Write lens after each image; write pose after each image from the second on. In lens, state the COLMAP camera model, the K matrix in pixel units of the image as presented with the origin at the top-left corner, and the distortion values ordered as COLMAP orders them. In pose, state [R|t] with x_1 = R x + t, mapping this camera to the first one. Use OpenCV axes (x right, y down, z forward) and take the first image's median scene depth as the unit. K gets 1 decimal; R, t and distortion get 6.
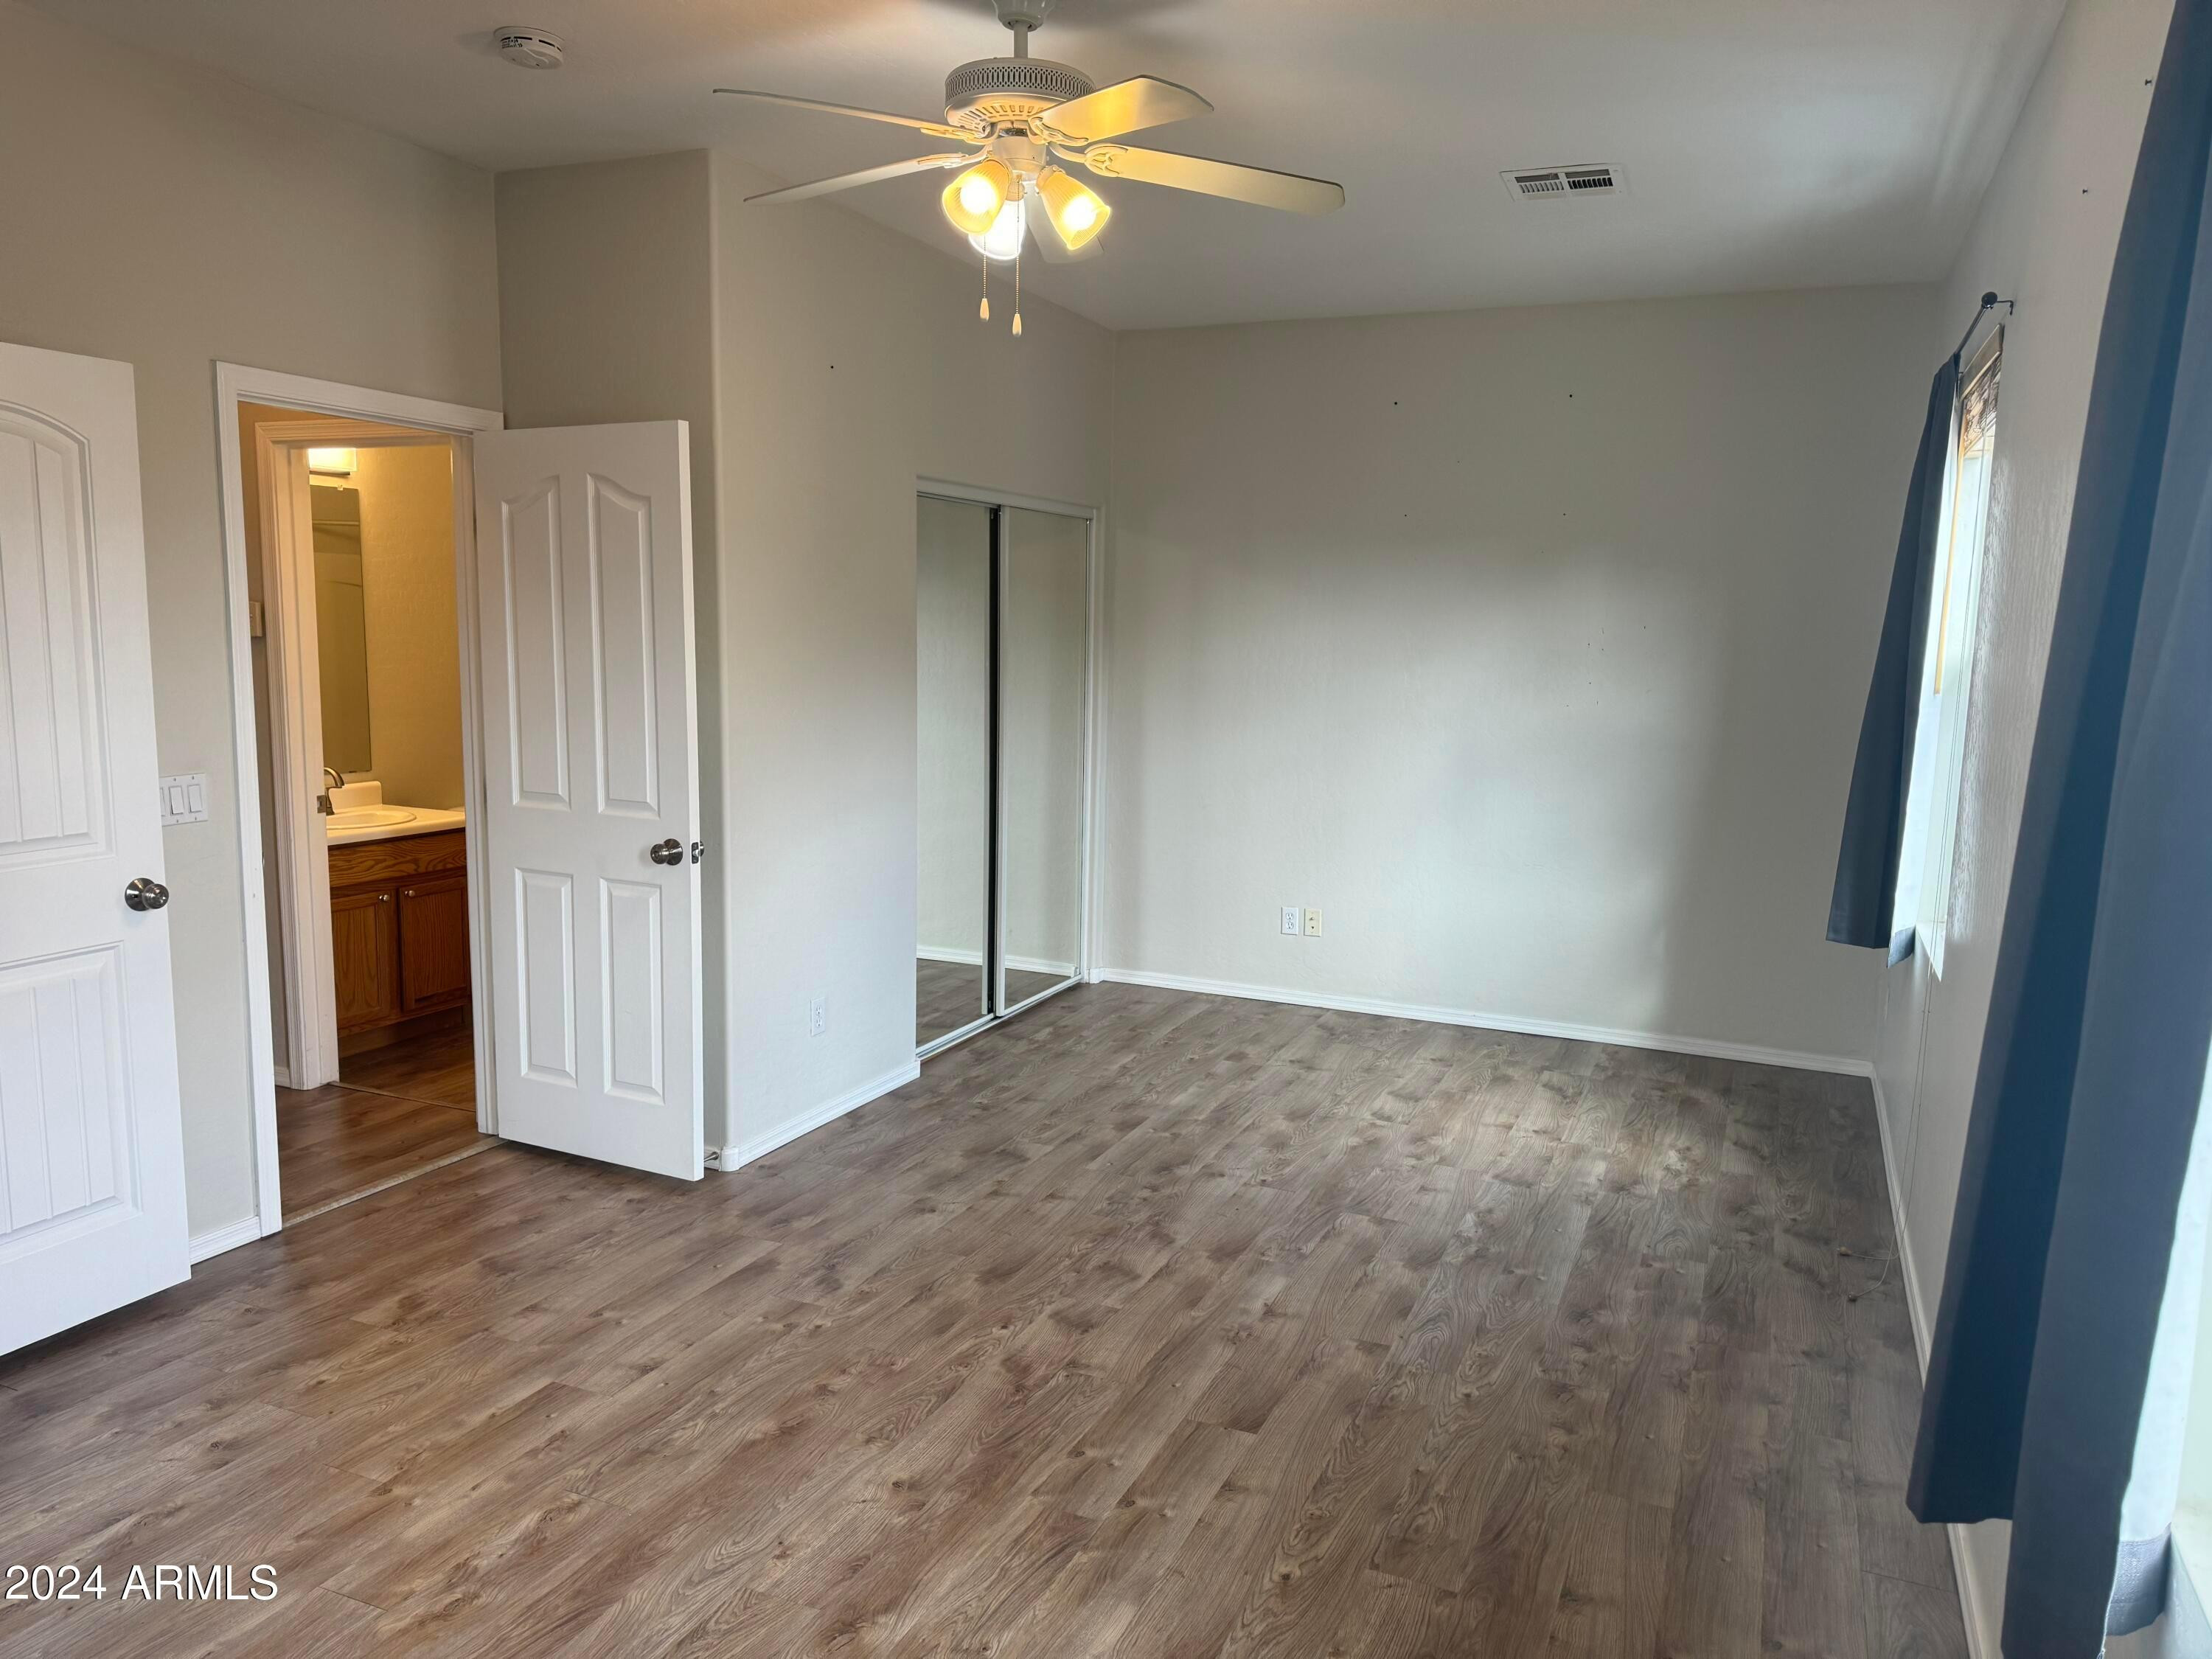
lens RADIAL K [[1564.9, 0, 1126.4], [0, 1564.9, 826.1], [0, 0, 1]] dist [0.156870, -0.247167]
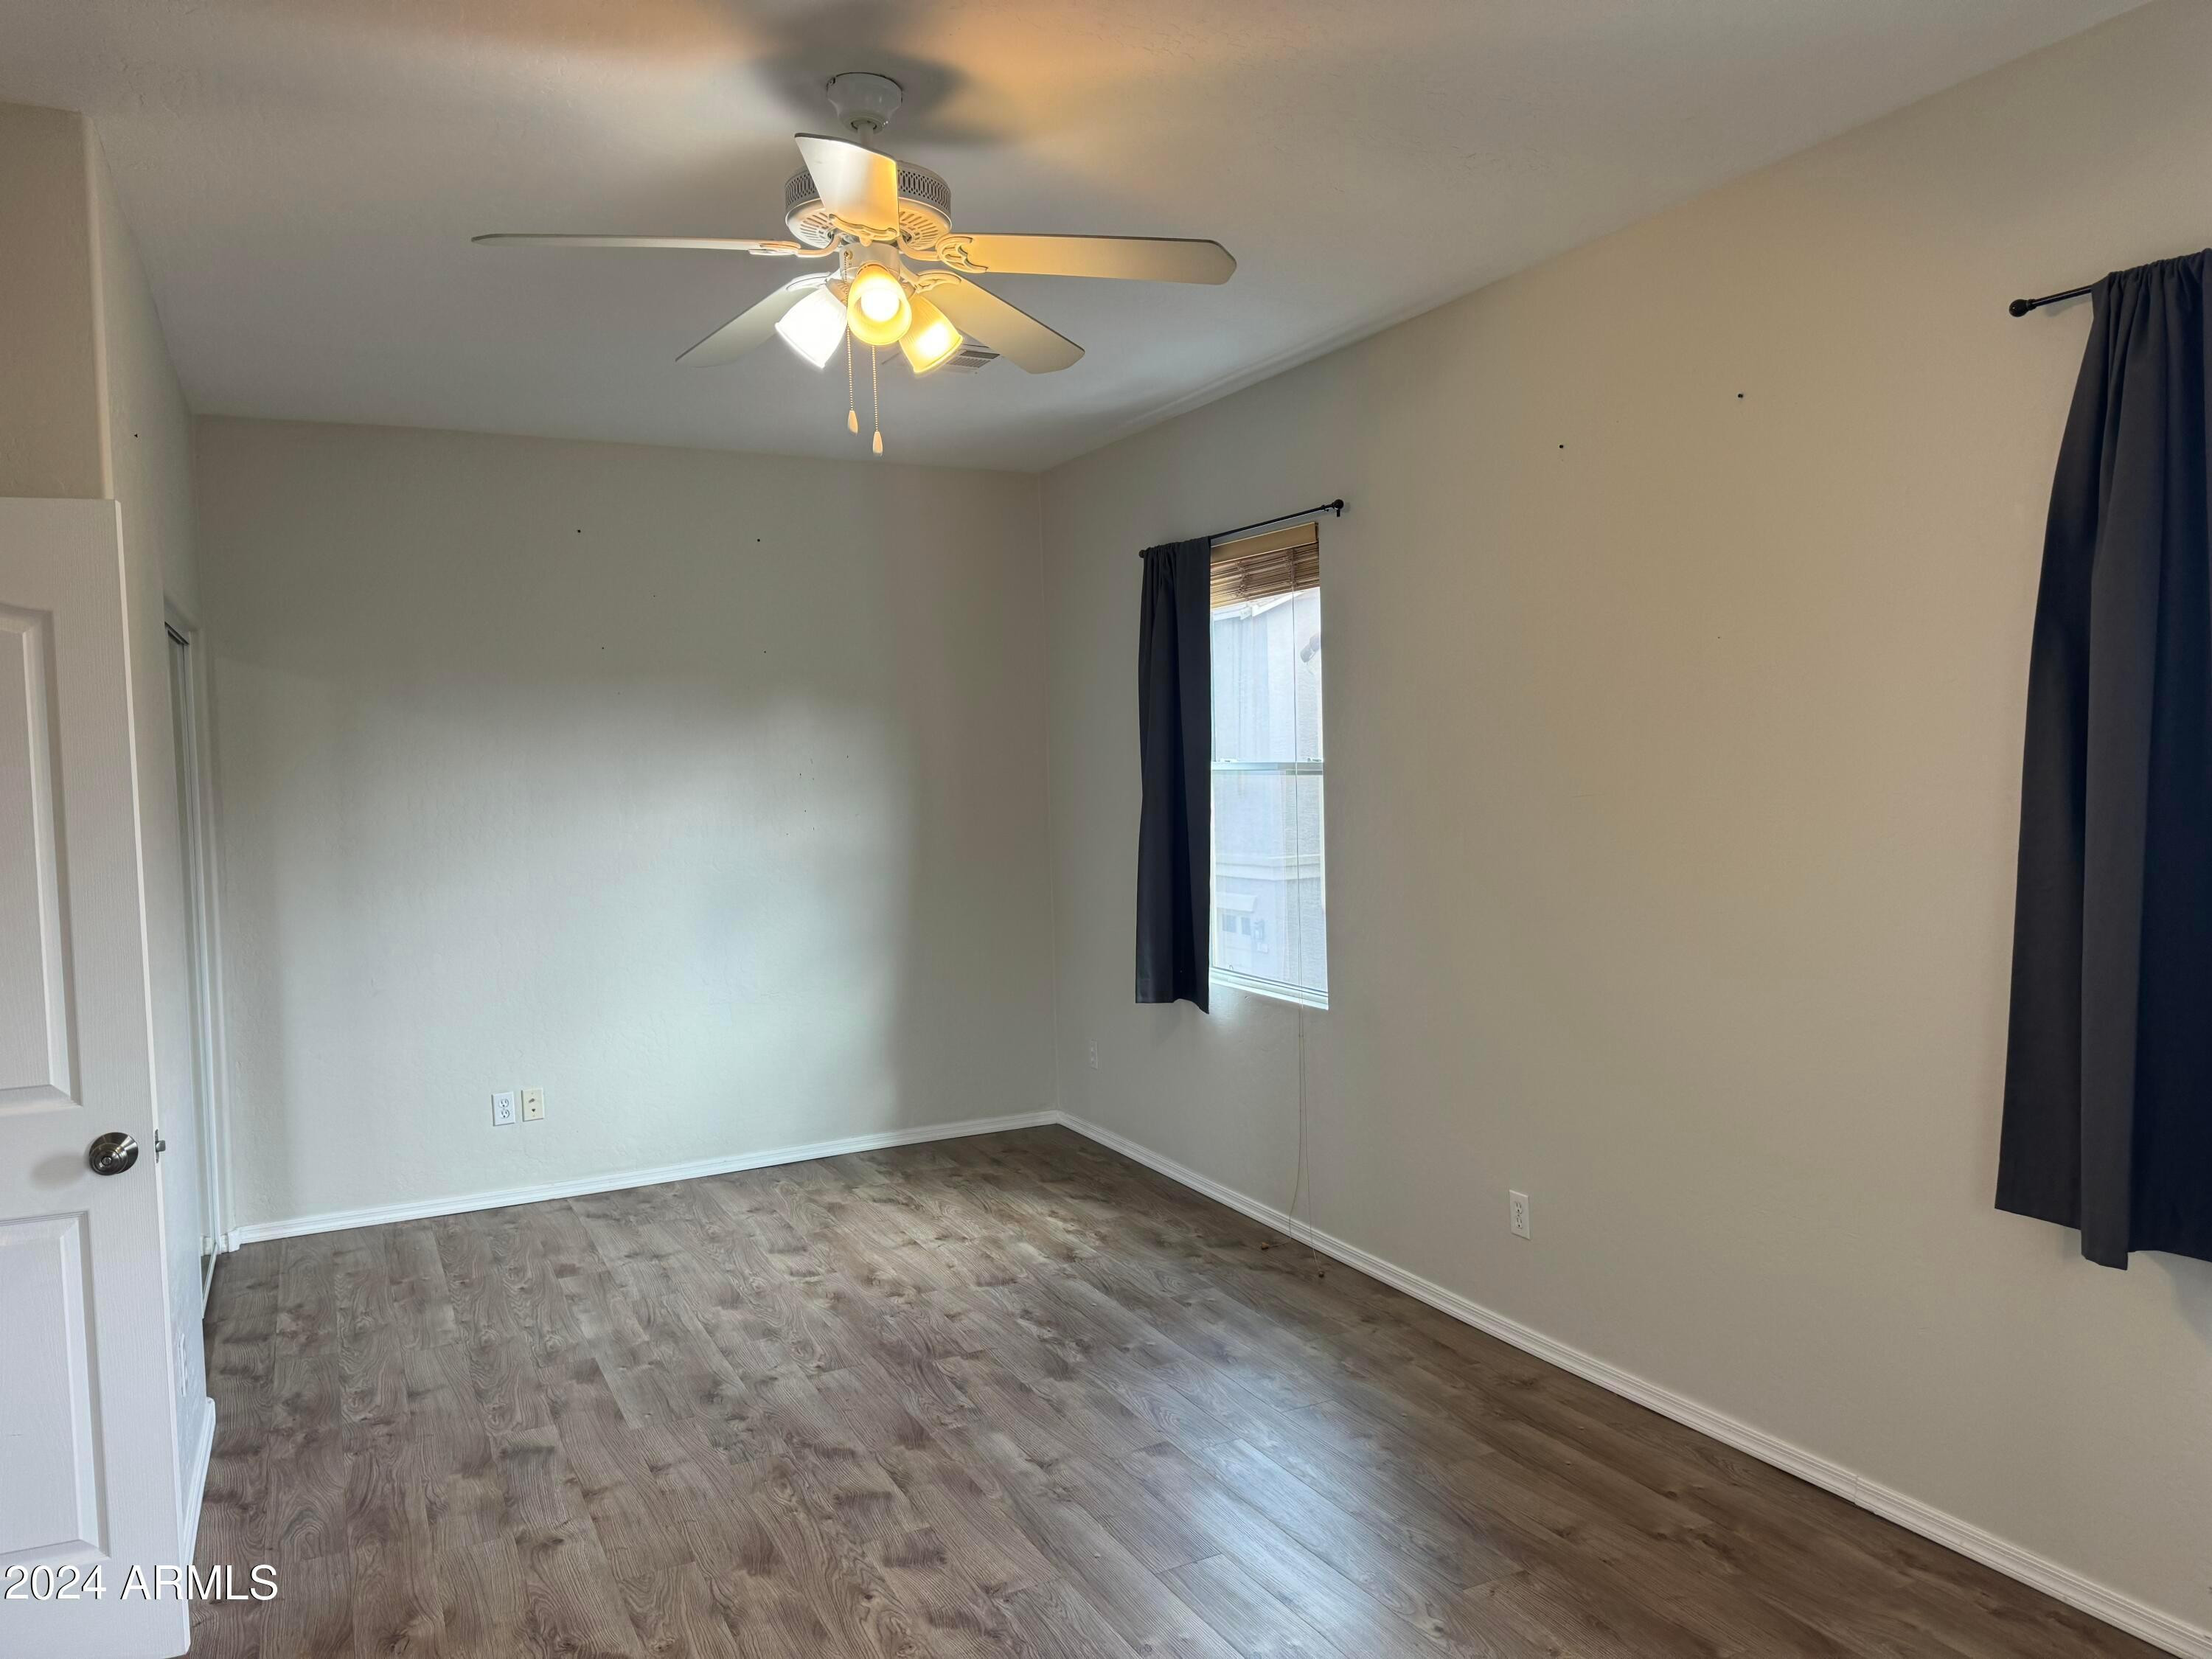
lens RADIAL K [[1564.9, 0, 1126.4], [0, 1564.9, 826.1], [0, 0, 1]] dist [0.156870, -0.247167]
pose [[0.635077, -0.076805, 0.768621, -0.496602], [0.137170, 0.990443, -0.014366, -0.048542], [-0.760172, 0.114555, 0.639543, 0.244719]]
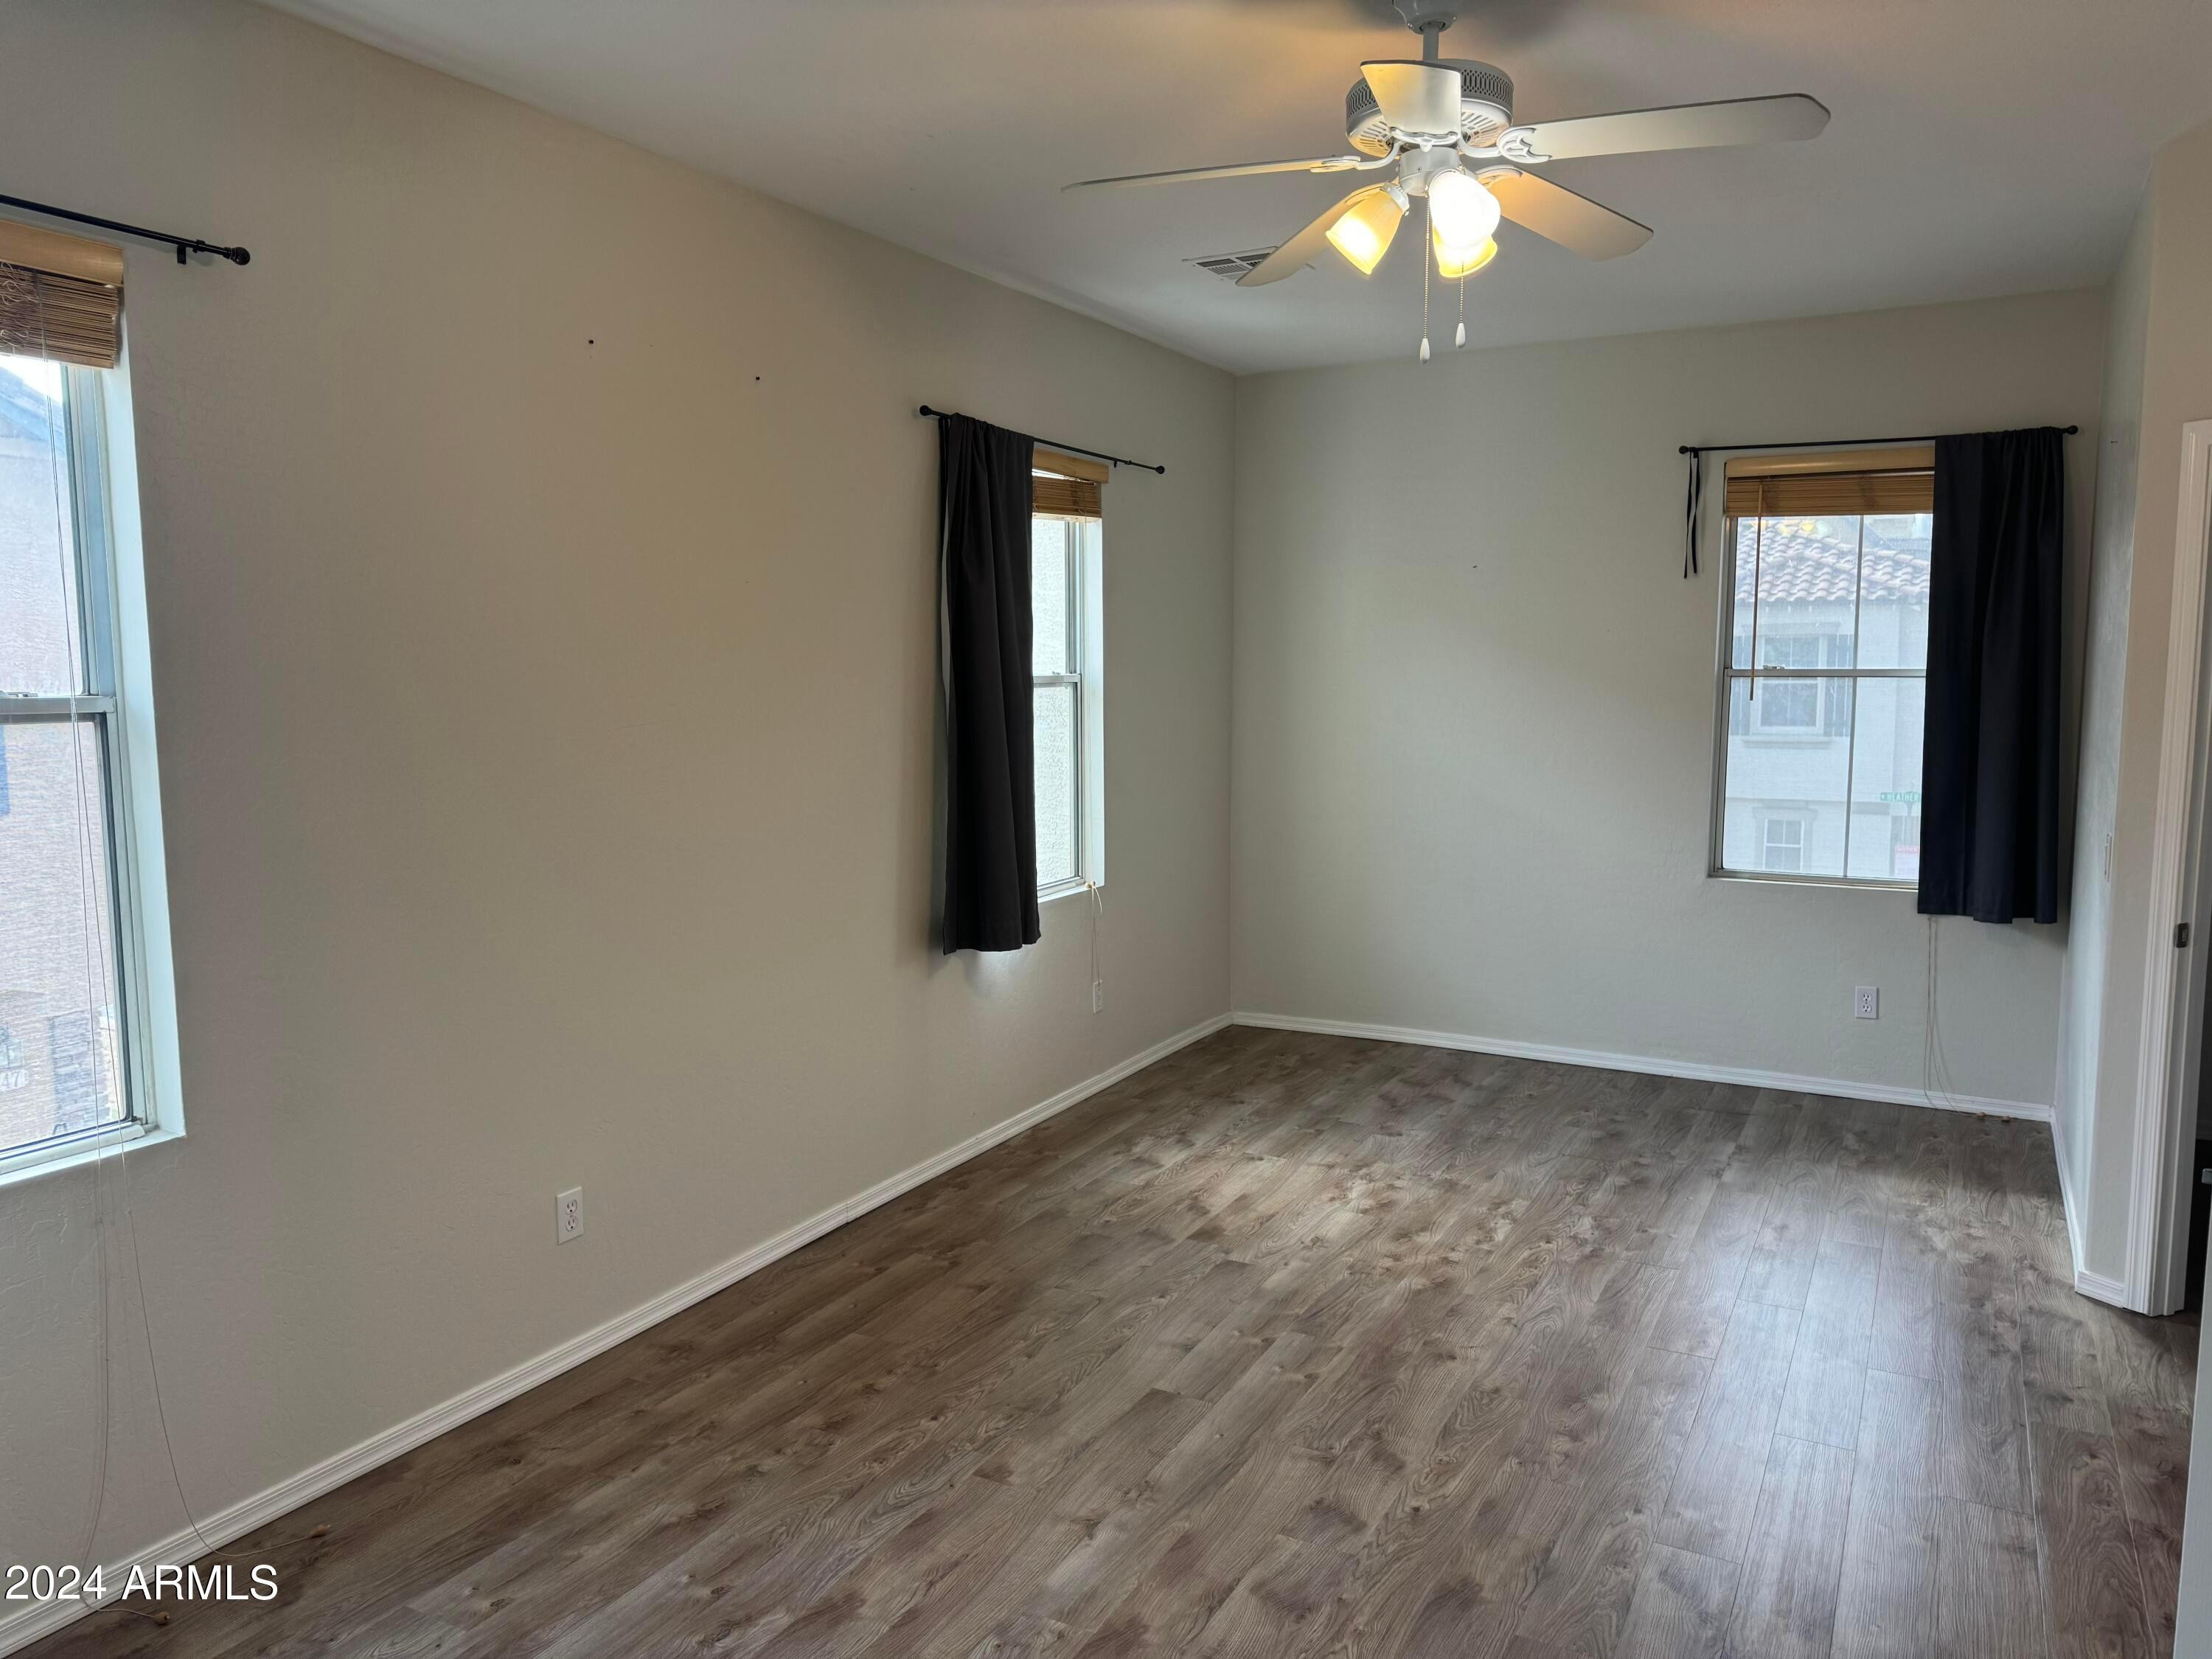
lens RADIAL K [[1555.8, 0, 1111.4], [0, 1555.8, 833.8], [0, 0, 1]] dist [0.060819, -0.074259]
pose [[-0.995176, -0.029637, 0.093521, 0.013447], [-0.006815, 0.971860, 0.235460, -0.183423], [-0.097868, 0.233687, -0.967374, 1.404431]]
